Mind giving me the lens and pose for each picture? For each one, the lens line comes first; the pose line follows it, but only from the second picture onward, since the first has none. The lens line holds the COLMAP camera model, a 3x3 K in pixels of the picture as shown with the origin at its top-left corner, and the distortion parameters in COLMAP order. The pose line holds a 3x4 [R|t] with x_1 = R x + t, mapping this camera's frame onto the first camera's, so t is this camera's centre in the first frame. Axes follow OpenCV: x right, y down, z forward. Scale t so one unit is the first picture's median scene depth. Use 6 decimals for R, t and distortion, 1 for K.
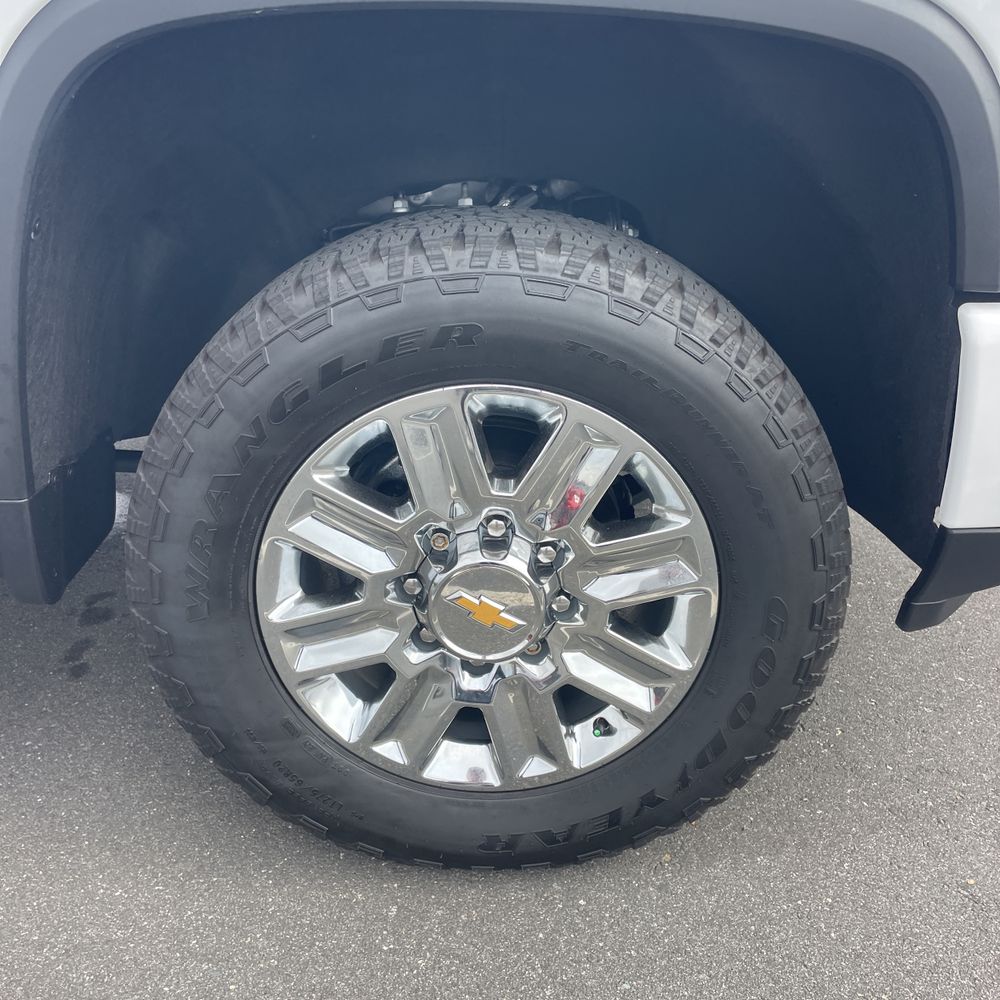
lens RADIAL K [[1011.9, 0, 487.3], [0, 1011.9, 483.7], [0, 0, 1]] dist [0.040930, 0.000000]
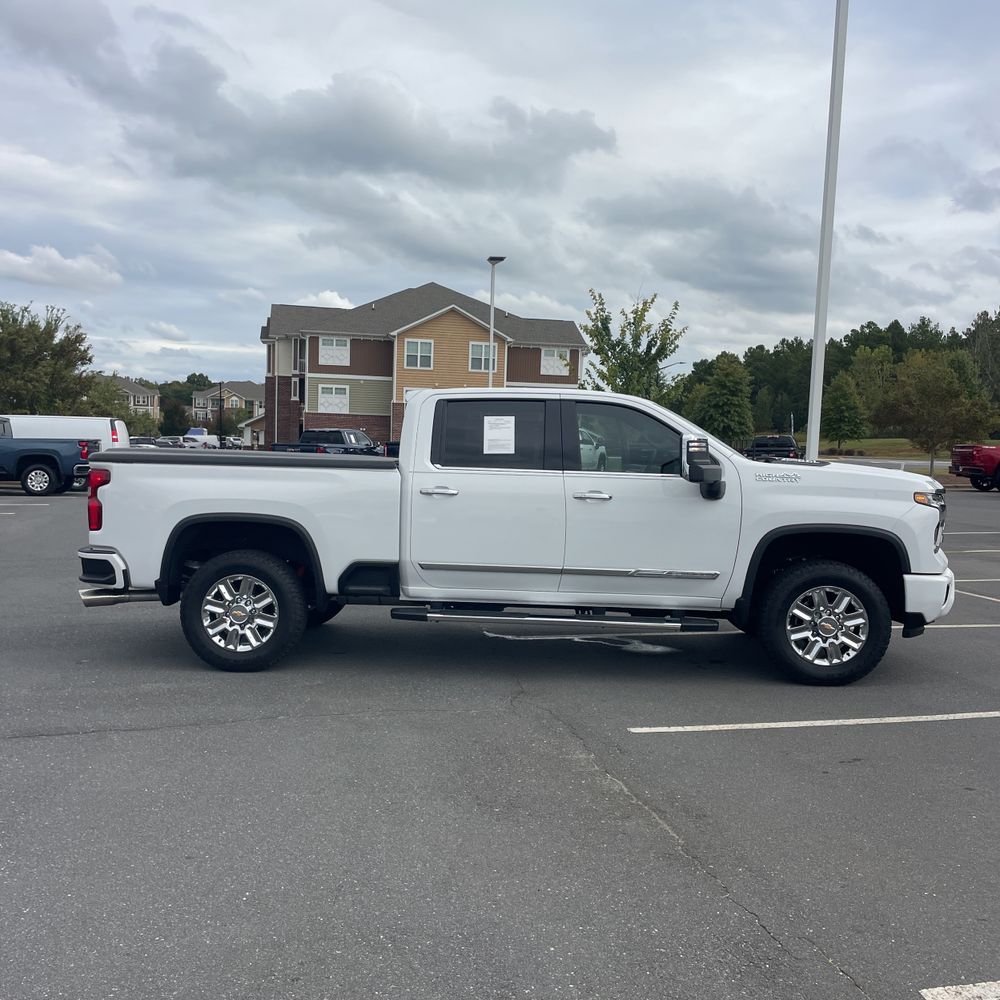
lens RADIAL K [[1011.9, 0, 497.5], [0, 1011.9, 478.1], [0, 0, 1]] dist [0.040930, 0.000000]
pose [[0.999360, 0.004737, -0.035461, -1.670151], [-0.016774, 0.937543, -0.347464, 1.369300], [0.031600, 0.347837, 0.937022, -4.750916]]
